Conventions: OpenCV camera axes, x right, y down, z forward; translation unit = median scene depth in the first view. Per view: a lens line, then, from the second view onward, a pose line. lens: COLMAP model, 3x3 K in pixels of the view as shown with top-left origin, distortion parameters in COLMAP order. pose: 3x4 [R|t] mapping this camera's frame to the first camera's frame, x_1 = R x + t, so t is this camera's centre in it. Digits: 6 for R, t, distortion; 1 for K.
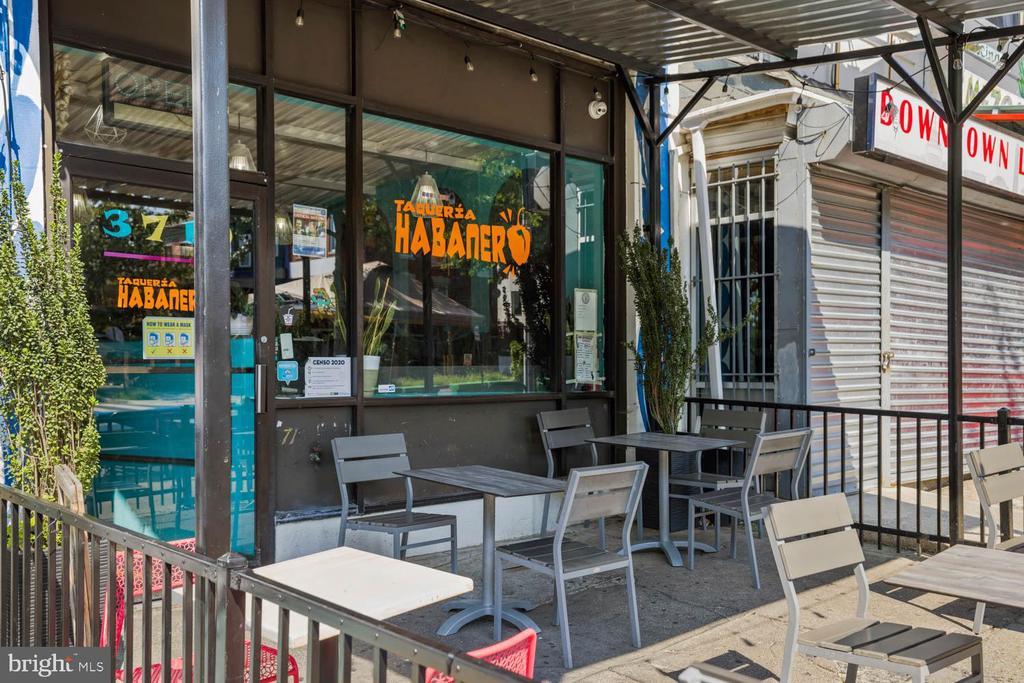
lens RADIAL K [[990.2, 0, 513.6], [0, 990.2, 344.4], [0, 0, 1]] dist [0.005867, 0.000000]
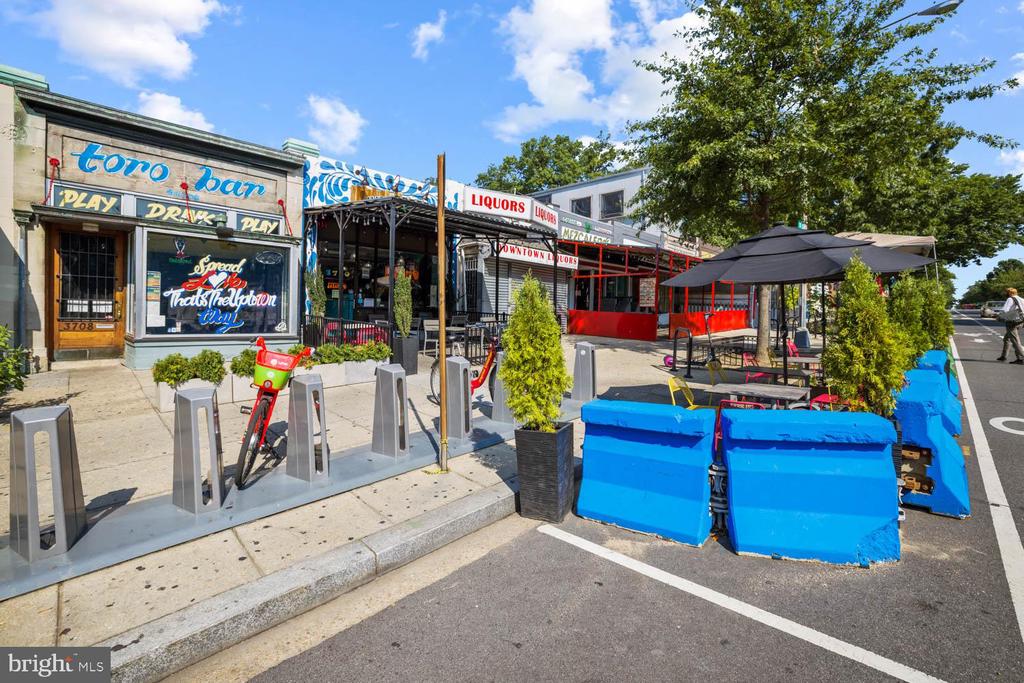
lens RADIAL K [[435.6, 0, 497.2], [0, 435.6, 306.3], [0, 0, 1]] dist [-0.004795, -0.000286]
pose [[0.999253, 0.021264, 0.032255, 0.307529], [-0.021400, 0.999764, 0.003865, 0.023531], [-0.032165, -0.004552, 0.999472, -0.960168]]
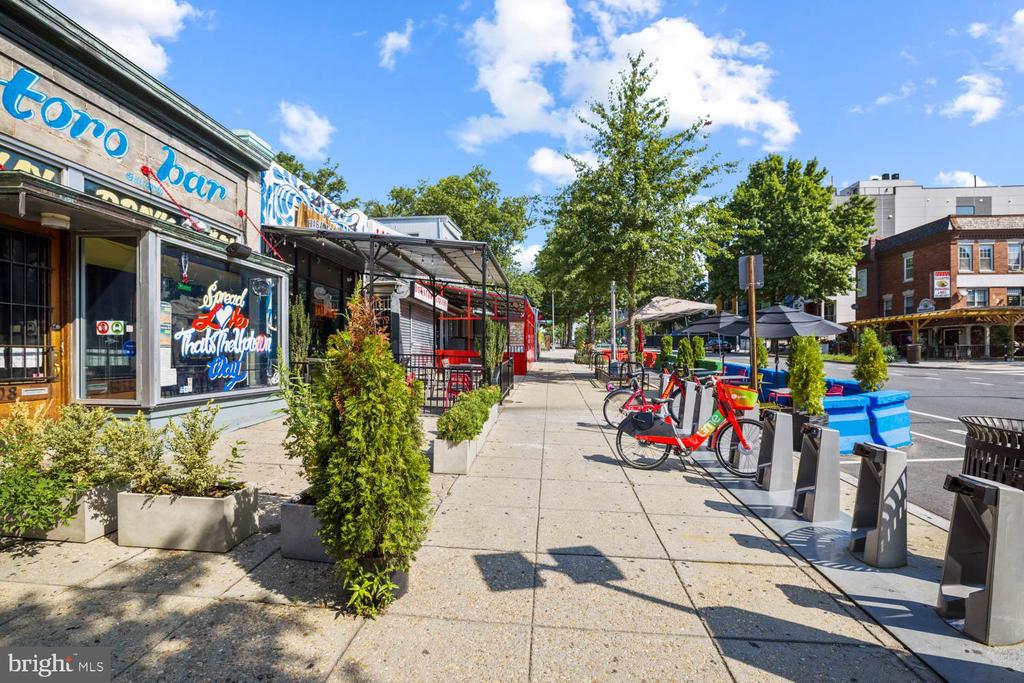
lens RADIAL K [[435.6, 0, 512.7], [0, 435.6, 348.5], [0, 0, 1]] dist [-0.004795, -0.000286]
pose [[0.743589, 0.007309, 0.668597, -0.609259], [-0.010301, 0.999947, 0.000525, 0.029273], [-0.668558, -0.007278, 0.743625, -0.750909]]
